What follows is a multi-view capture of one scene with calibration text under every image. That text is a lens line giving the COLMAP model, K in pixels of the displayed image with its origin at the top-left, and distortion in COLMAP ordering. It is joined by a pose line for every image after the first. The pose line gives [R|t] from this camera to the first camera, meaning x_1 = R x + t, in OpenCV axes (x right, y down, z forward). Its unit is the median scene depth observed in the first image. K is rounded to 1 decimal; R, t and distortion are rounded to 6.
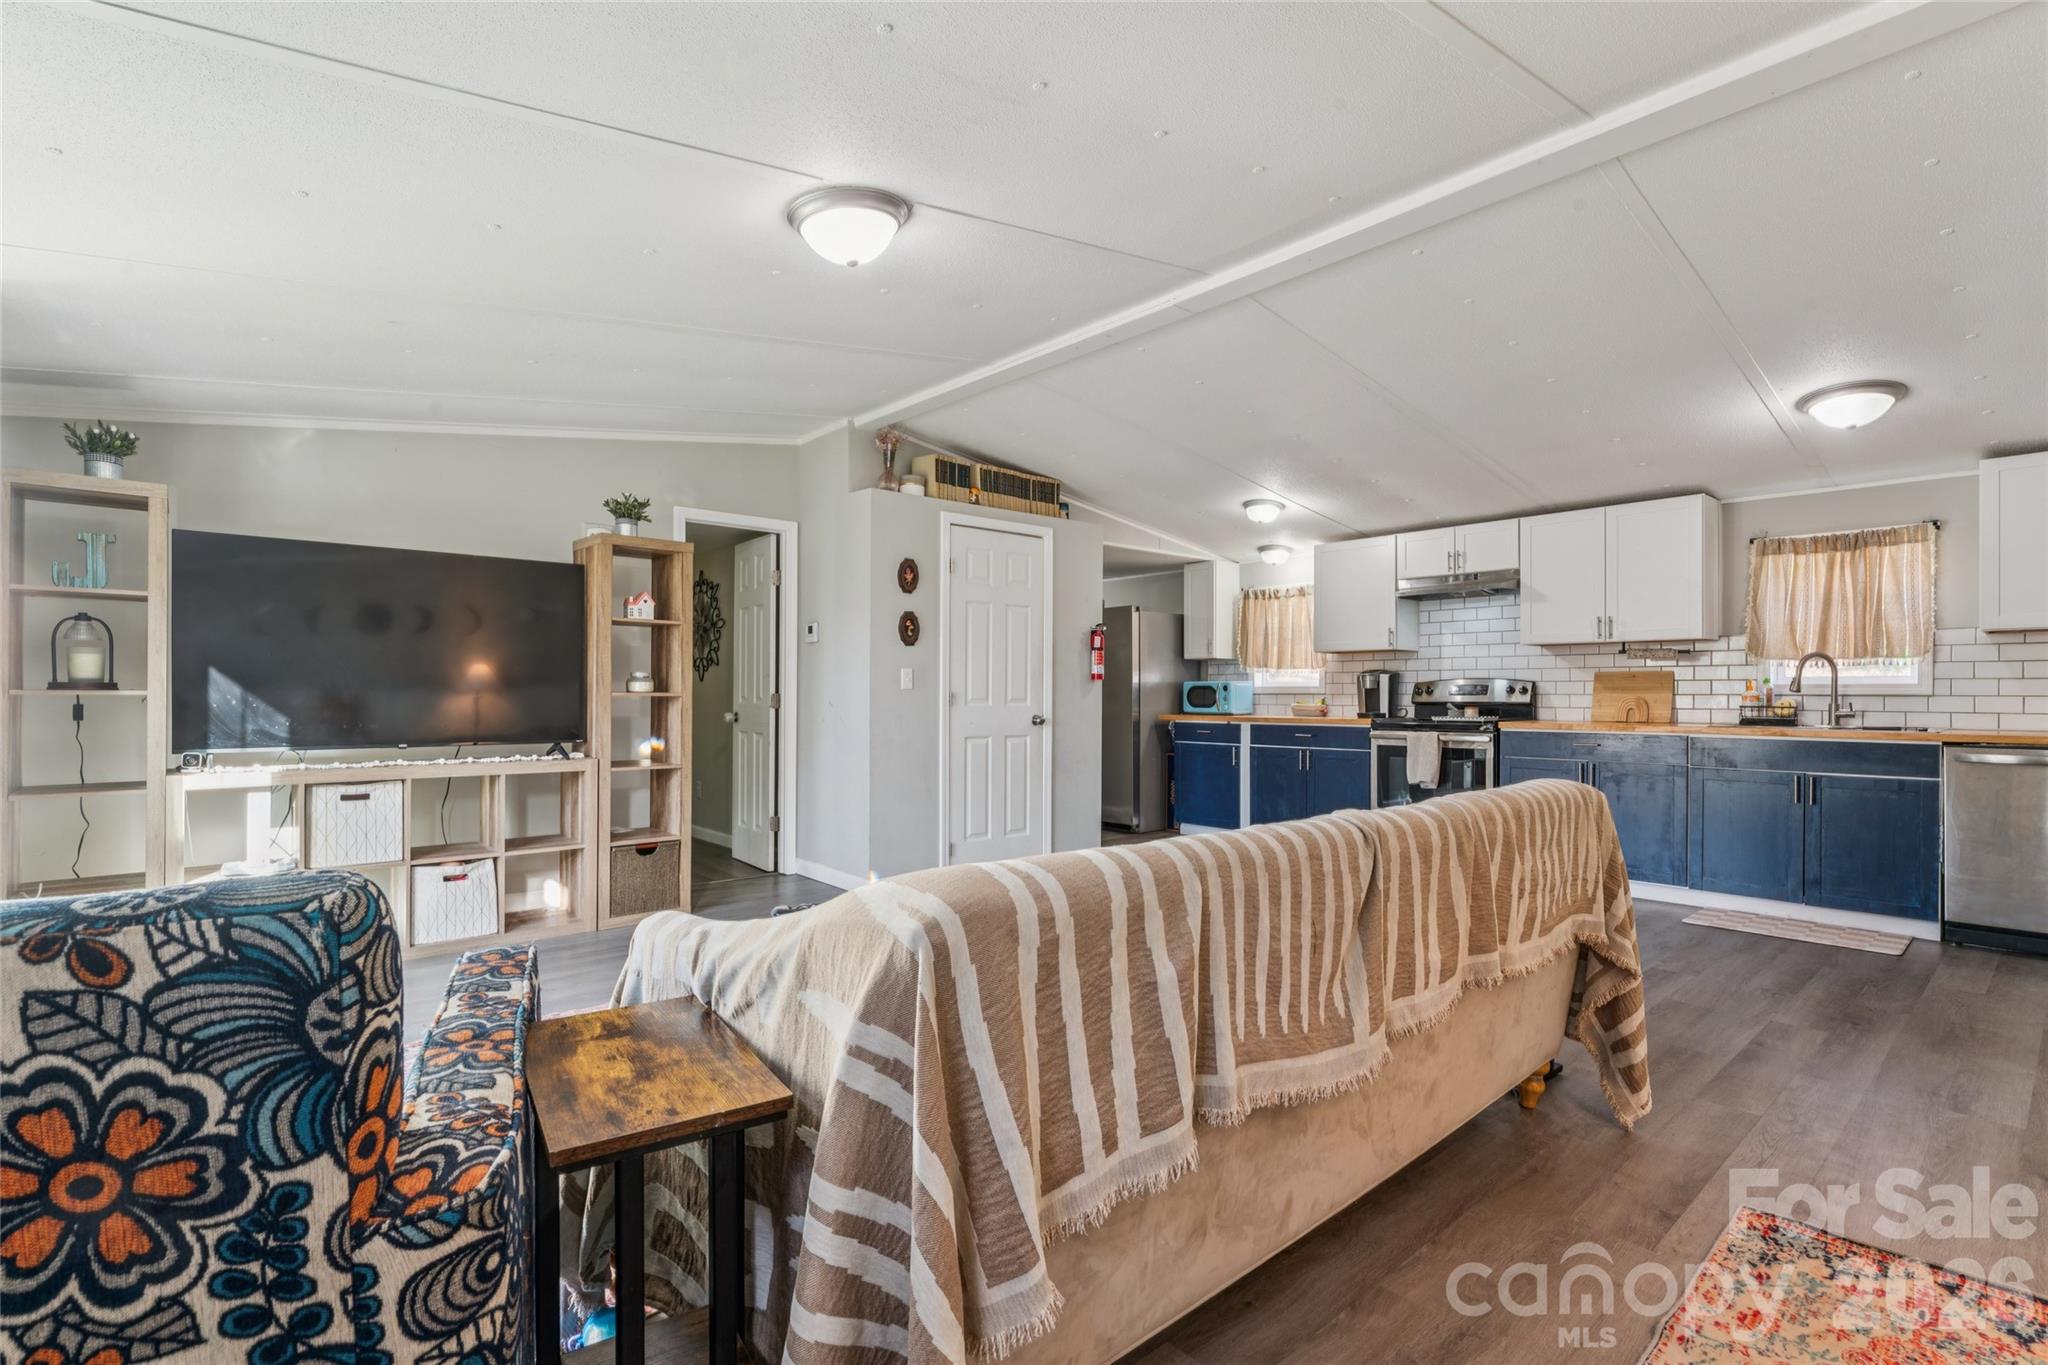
lens RADIAL K [[950.1, 0, 1011.6], [0, 950.1, 692.4], [0, 0, 1]] dist [-0.002650, -0.000086]
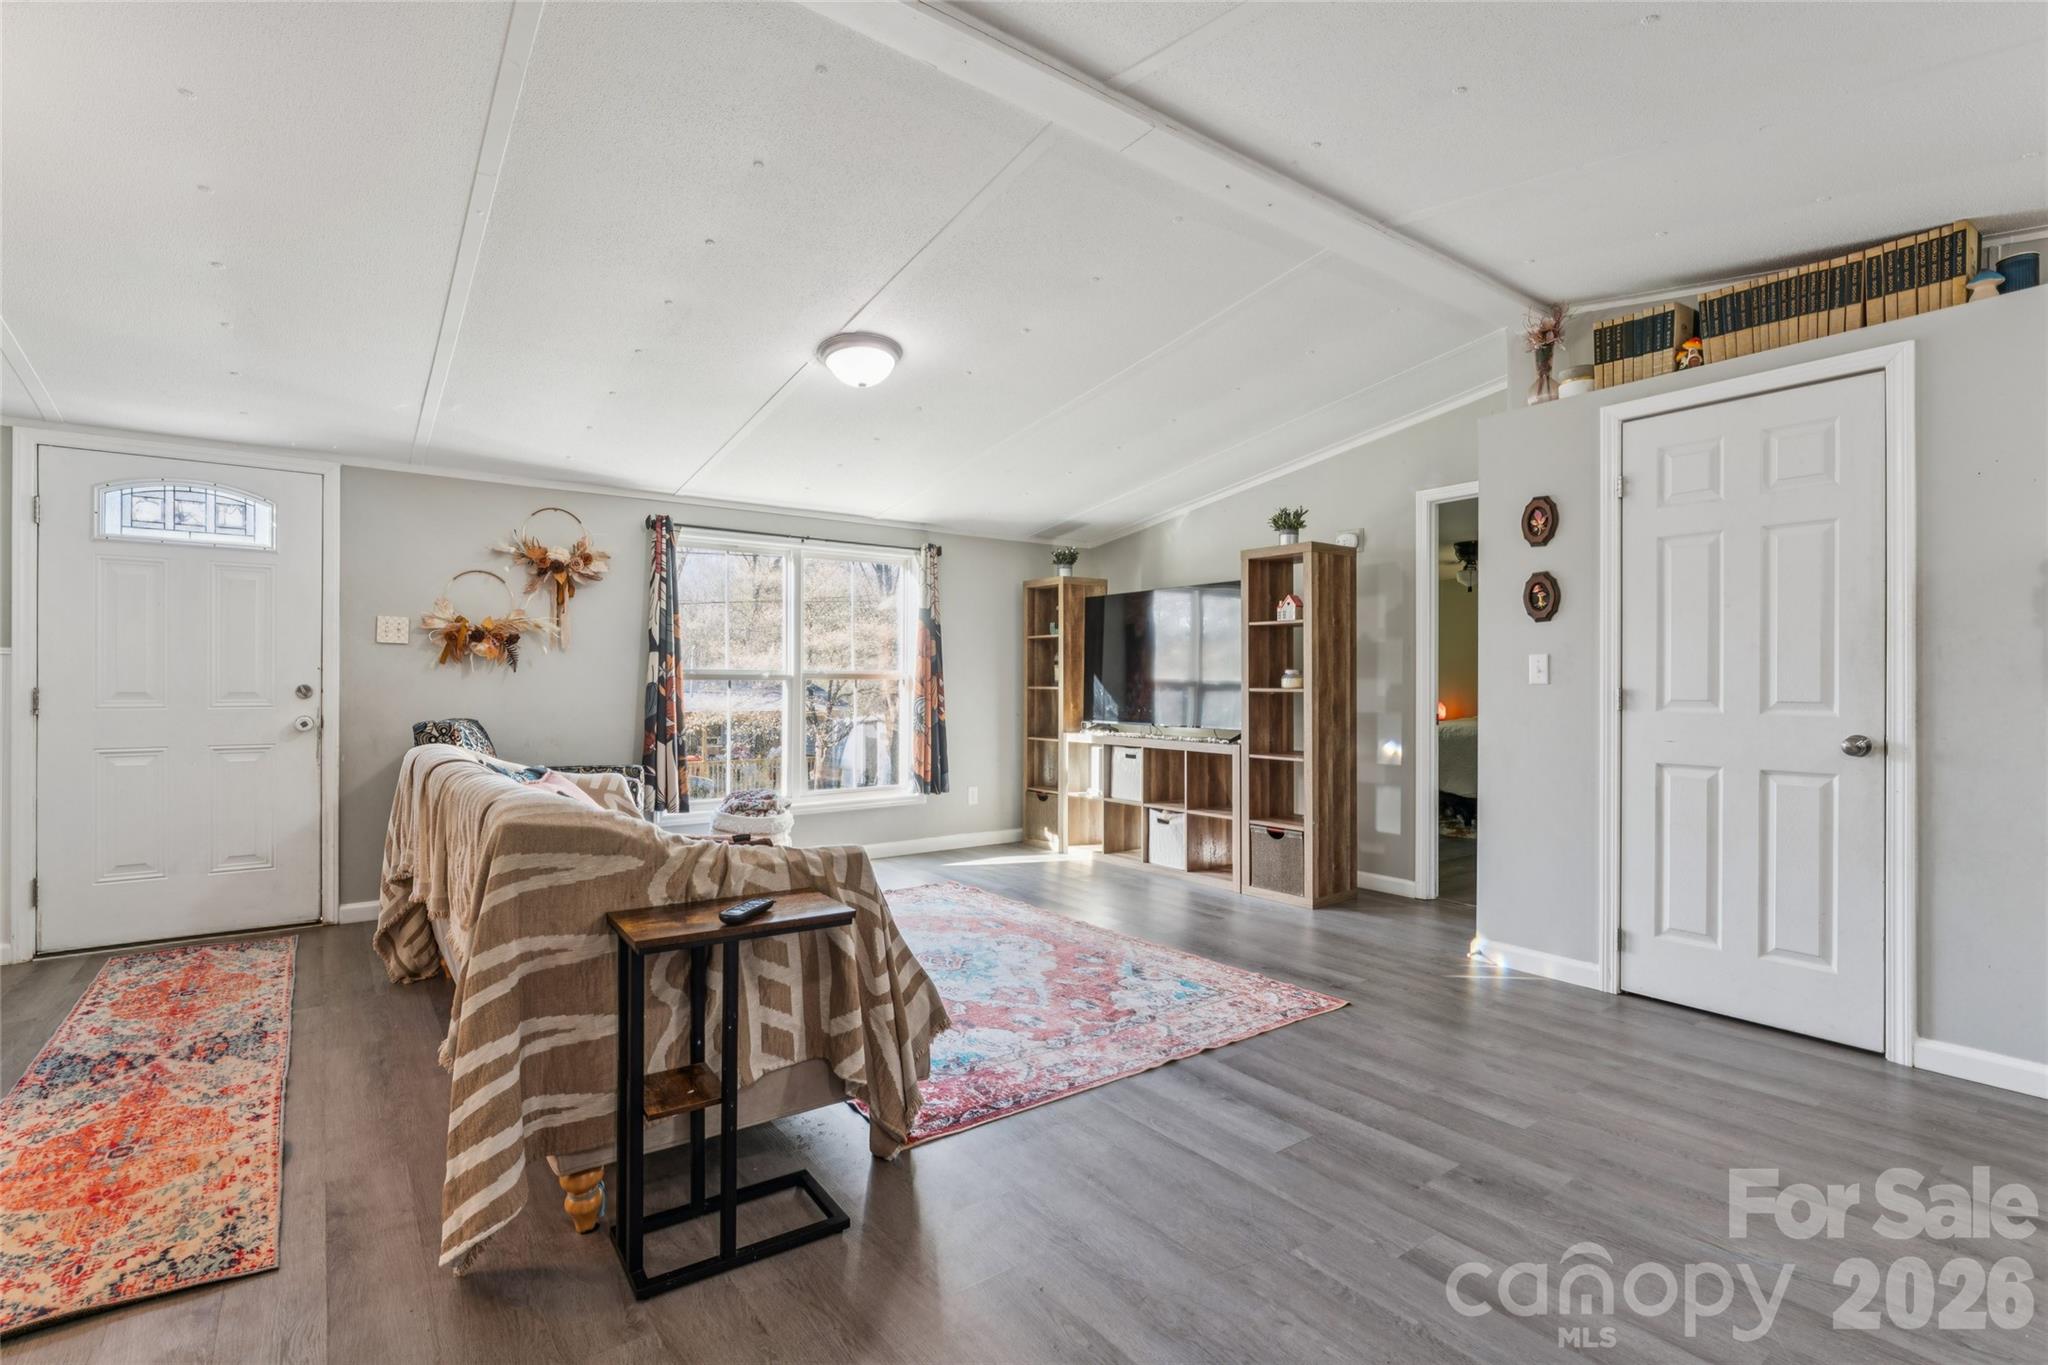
lens RADIAL K [[946.0, 0, 1016.0], [0, 946.0, 682.4], [0, 0, 1]] dist [-0.002757, 0.000028]
pose [[-0.079813, -0.006608, -0.996788, 0.574150], [-0.002845, 0.999975, -0.006401, 0.000796], [0.996806, 0.002325, -0.079830, 0.631942]]
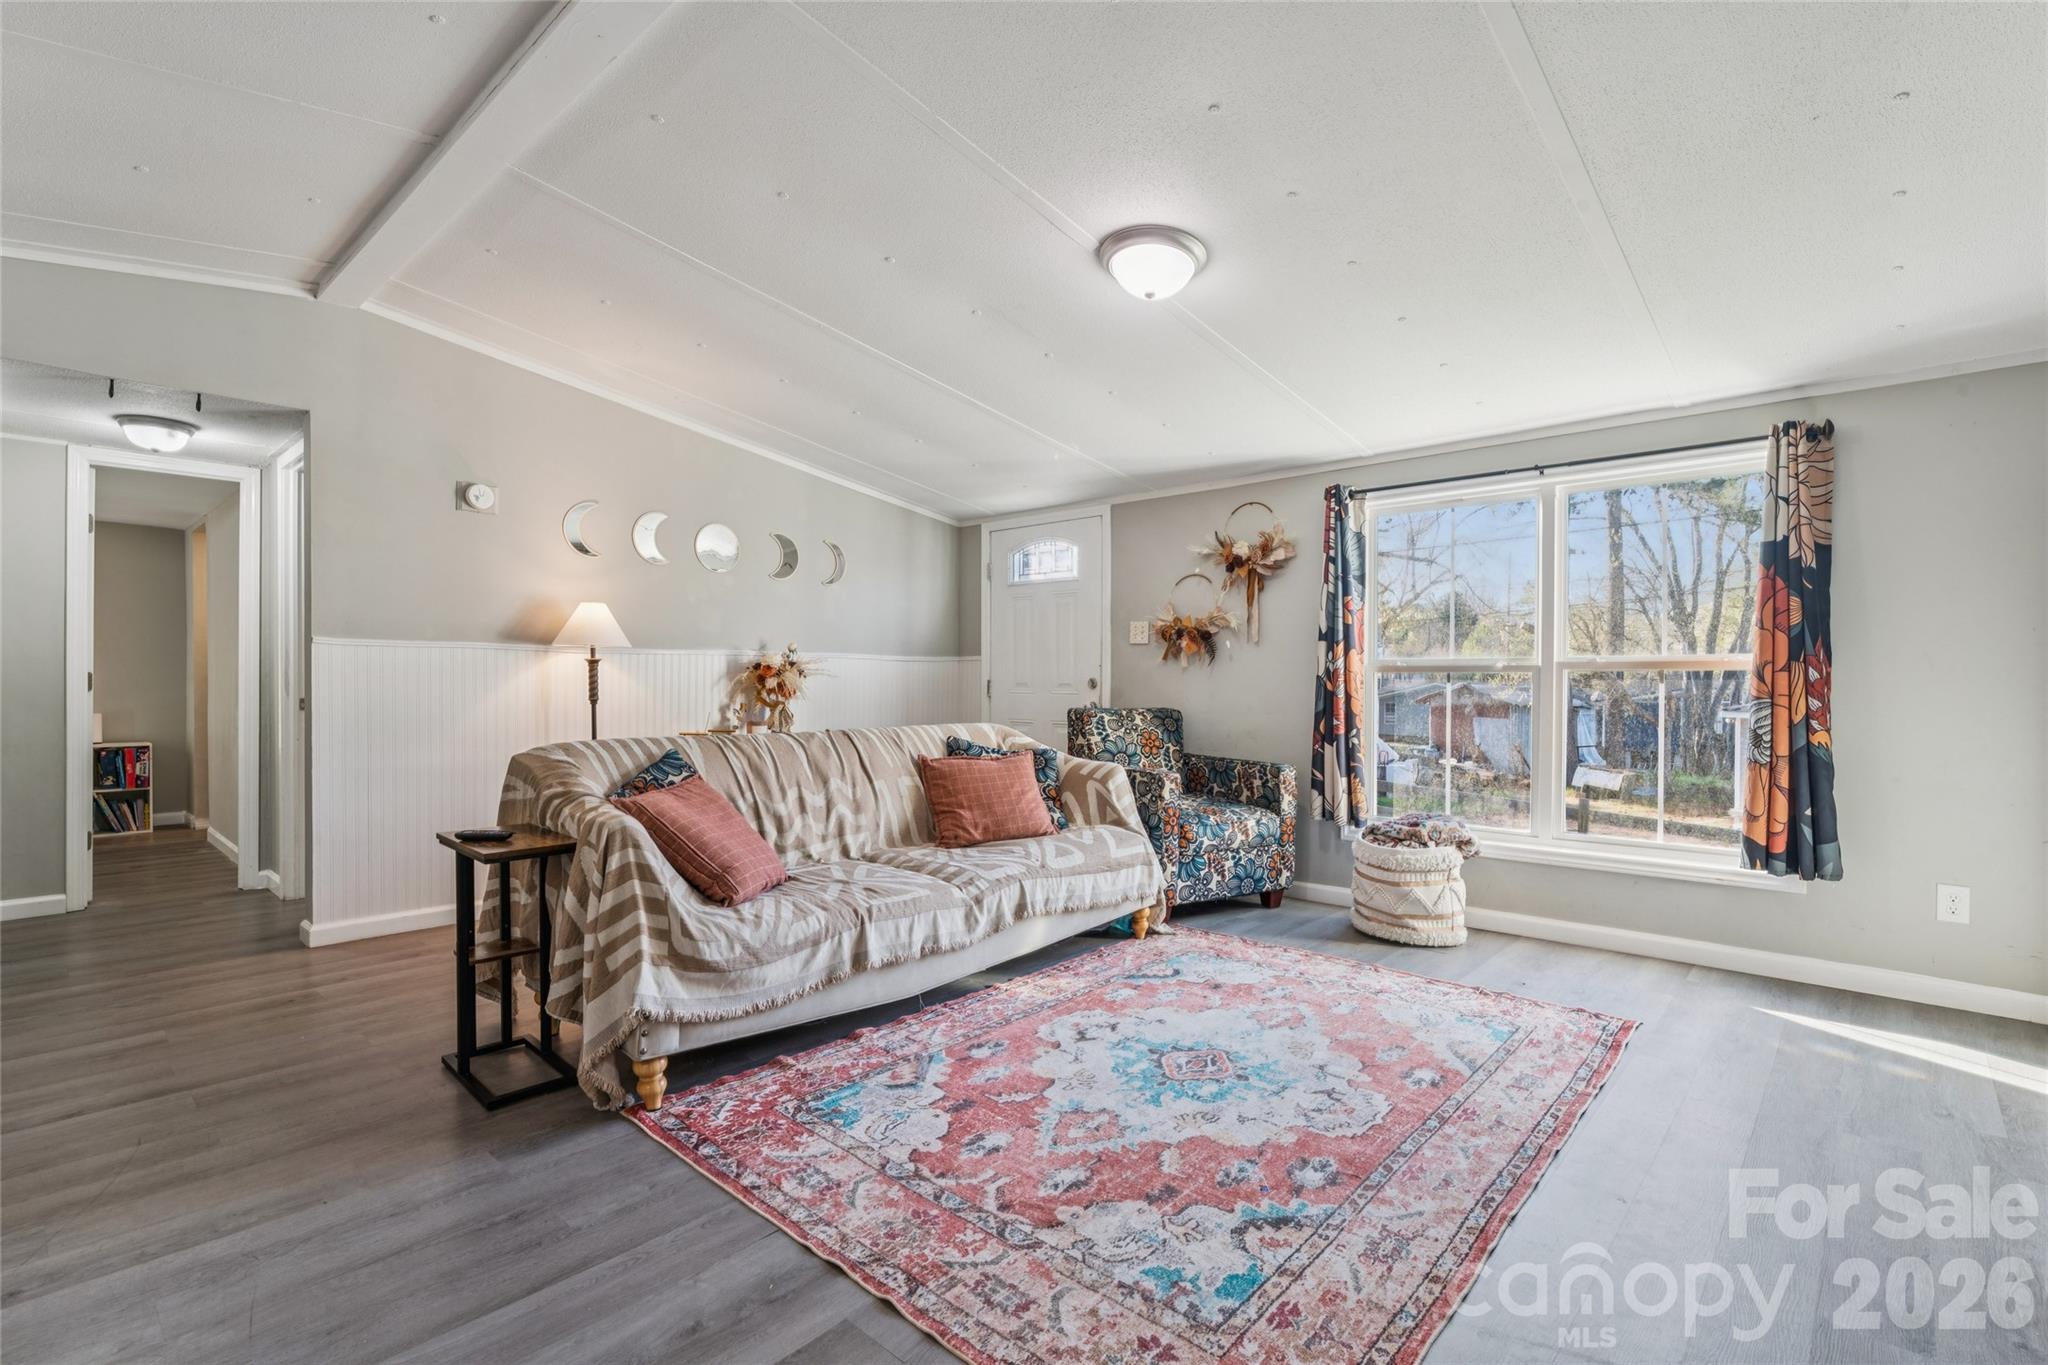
lens RADIAL K [[946.0, 0, 1016.0], [0, 946.0, 682.4], [0, 0, 1]] dist [-0.002757, 0.000028]
pose [[-0.994223, -0.007851, -0.107048, 0.052321], [-0.008167, 0.999963, 0.002510, 0.001947], [0.107025, 0.003370, -0.994251, 0.986721]]
